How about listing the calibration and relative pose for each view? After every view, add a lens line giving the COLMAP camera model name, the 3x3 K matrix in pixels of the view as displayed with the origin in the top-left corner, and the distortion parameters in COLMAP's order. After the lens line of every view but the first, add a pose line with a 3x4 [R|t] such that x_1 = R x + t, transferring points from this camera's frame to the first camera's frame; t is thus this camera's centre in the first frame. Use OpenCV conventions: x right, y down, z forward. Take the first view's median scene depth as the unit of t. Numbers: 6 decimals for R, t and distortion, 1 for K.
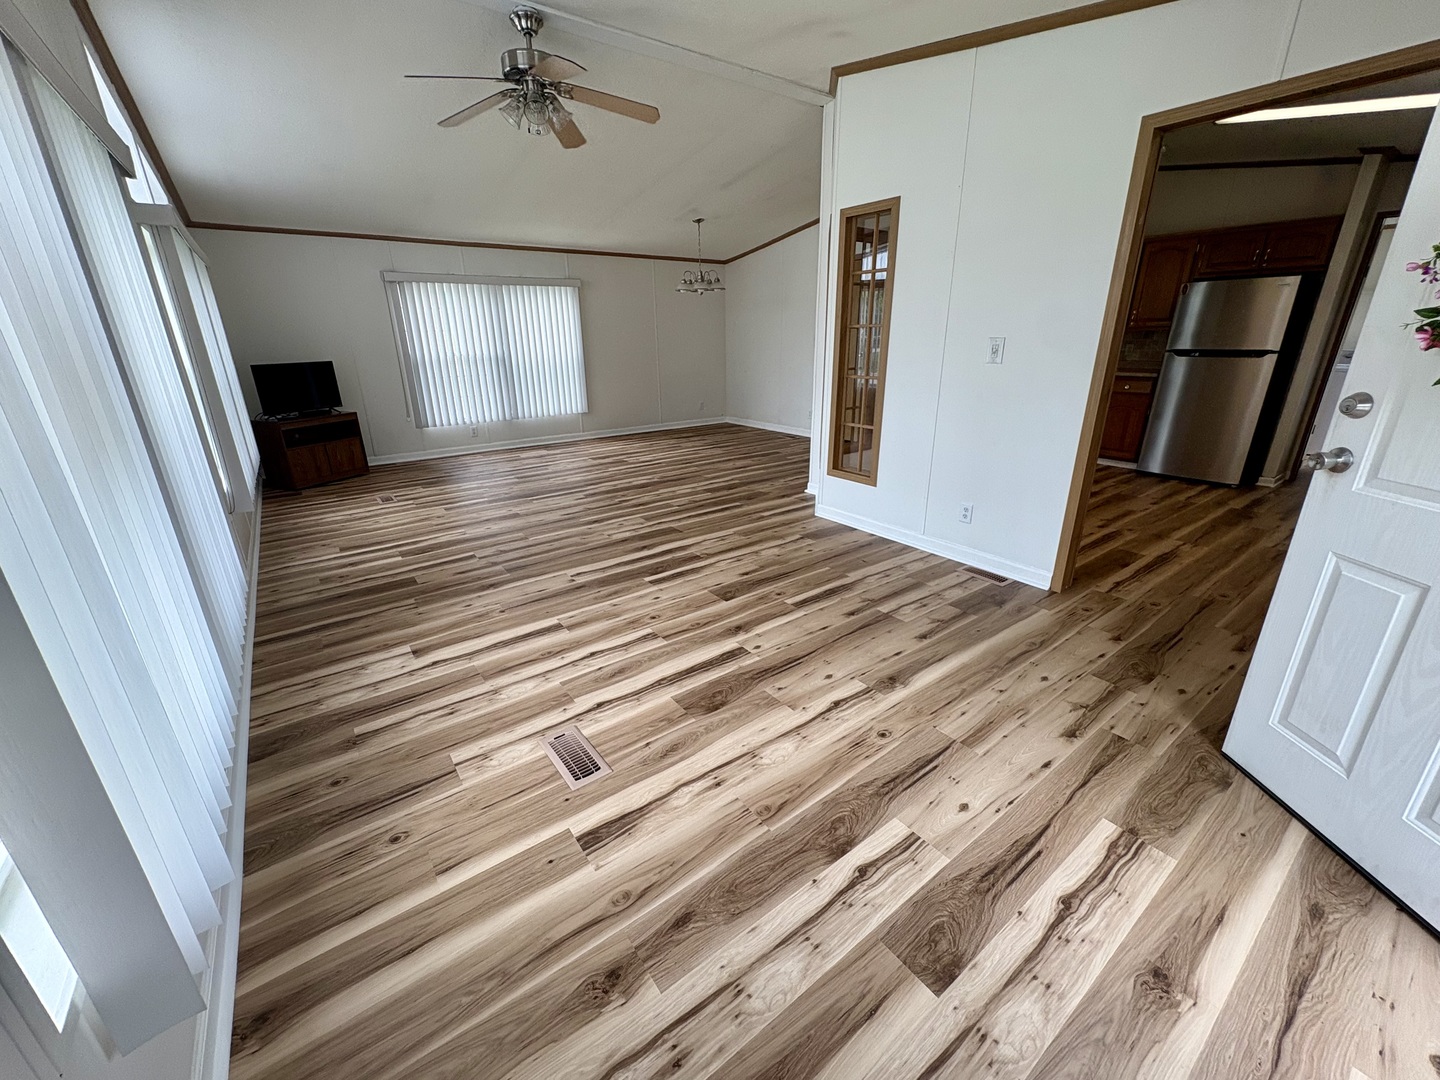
lens RADIAL K [[575.1, 0, 714.9], [0, 575.1, 536.0], [0, 0, 1]] dist [0.003192, -0.000029]
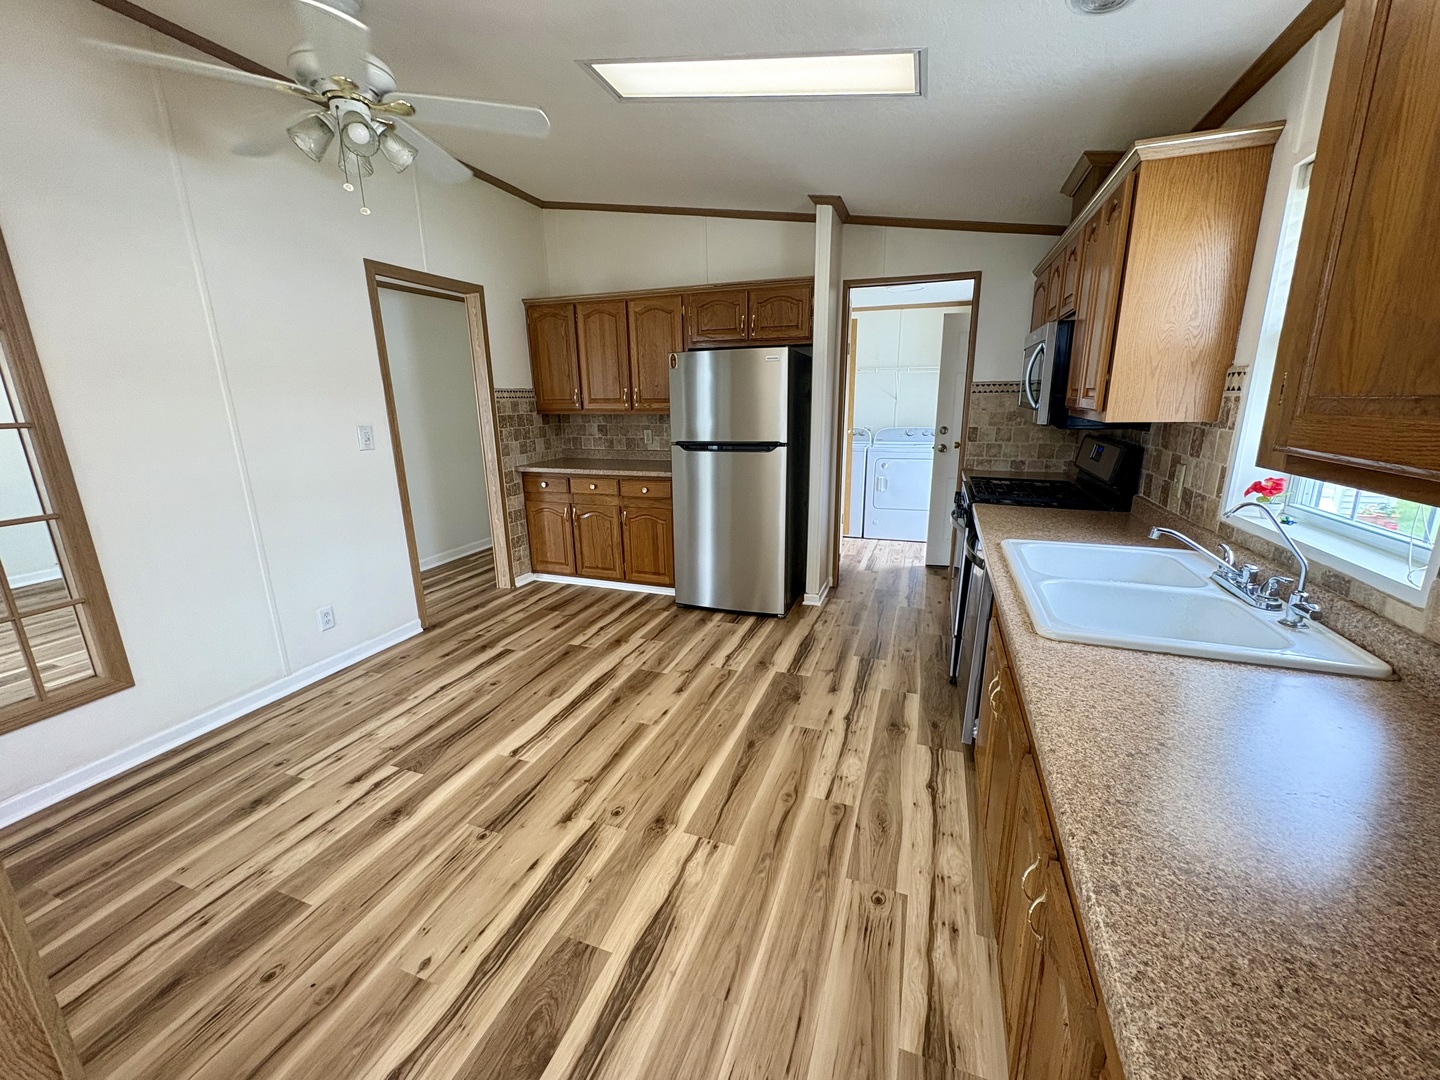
lens RADIAL K [[575.1, 0, 717.3], [0, 575.1, 538.9], [0, 0, 1]] dist [0.003192, -0.000029]
pose [[0.834506, -0.128780, 0.535738, 0.480831], [0.186054, 0.981055, -0.053988, -0.173364], [-0.518636, 0.144729, 0.842656, 0.430446]]
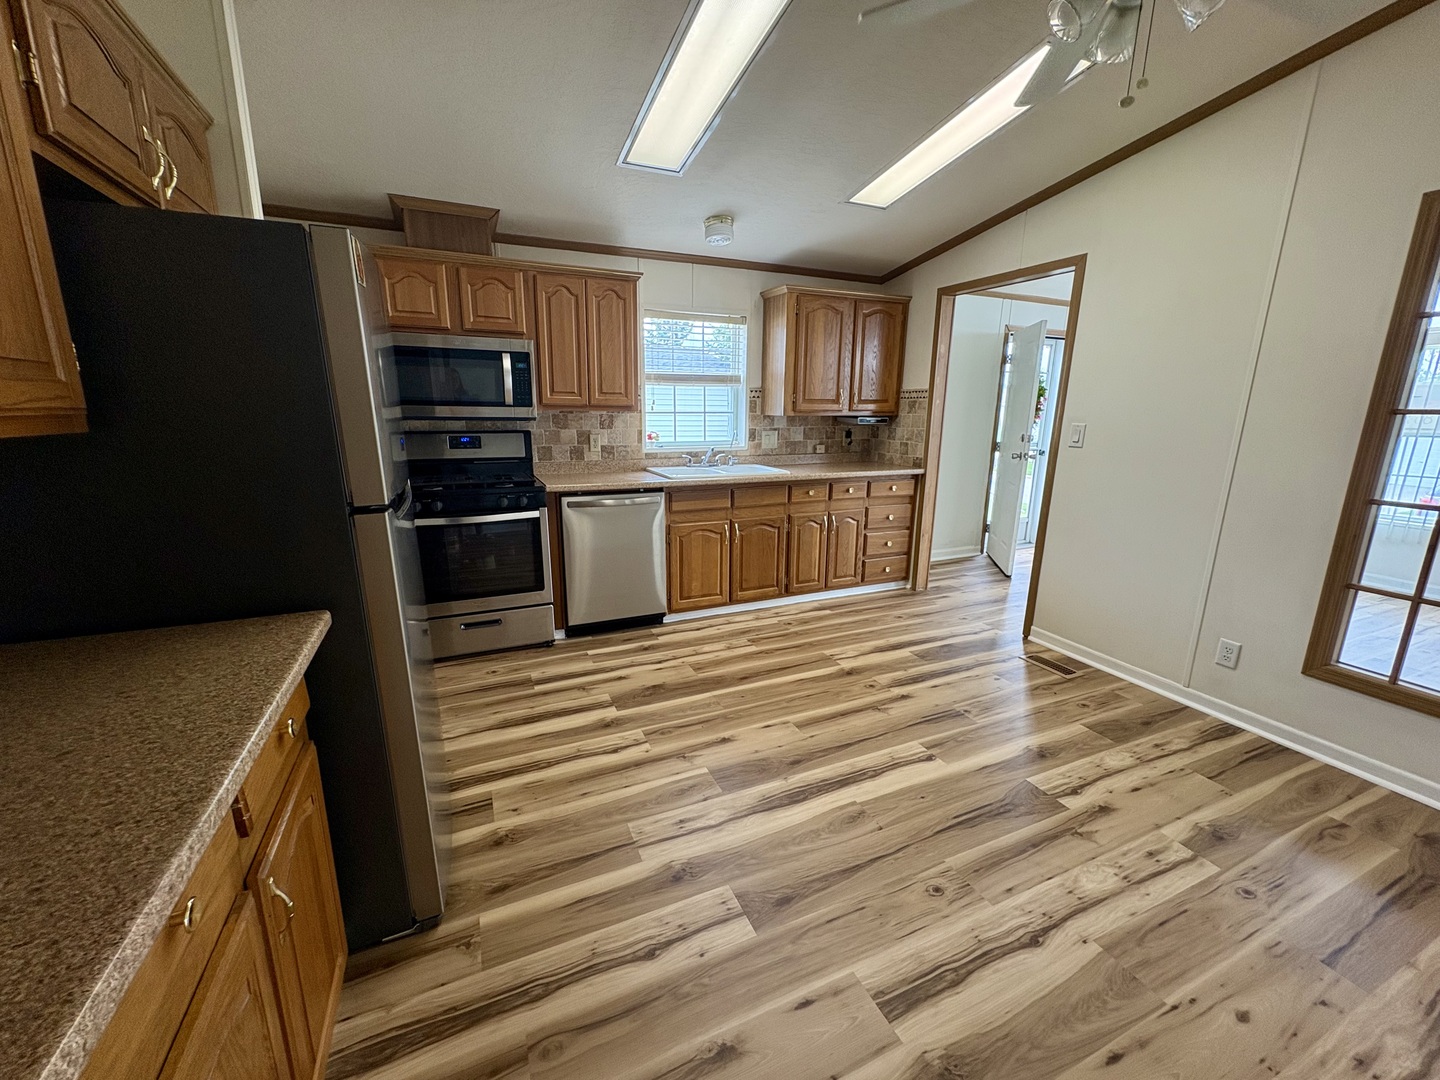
lens RADIAL K [[575.1, 0, 711.1], [0, 575.1, 538.2], [0, 0, 1]] dist [0.003192, -0.000029]
pose [[-0.975257, -0.042853, 0.216880, 0.662819], [0.080083, 0.845923, 0.527258, -0.480295], [-0.206058, 0.531581, -0.821561, 1.318842]]
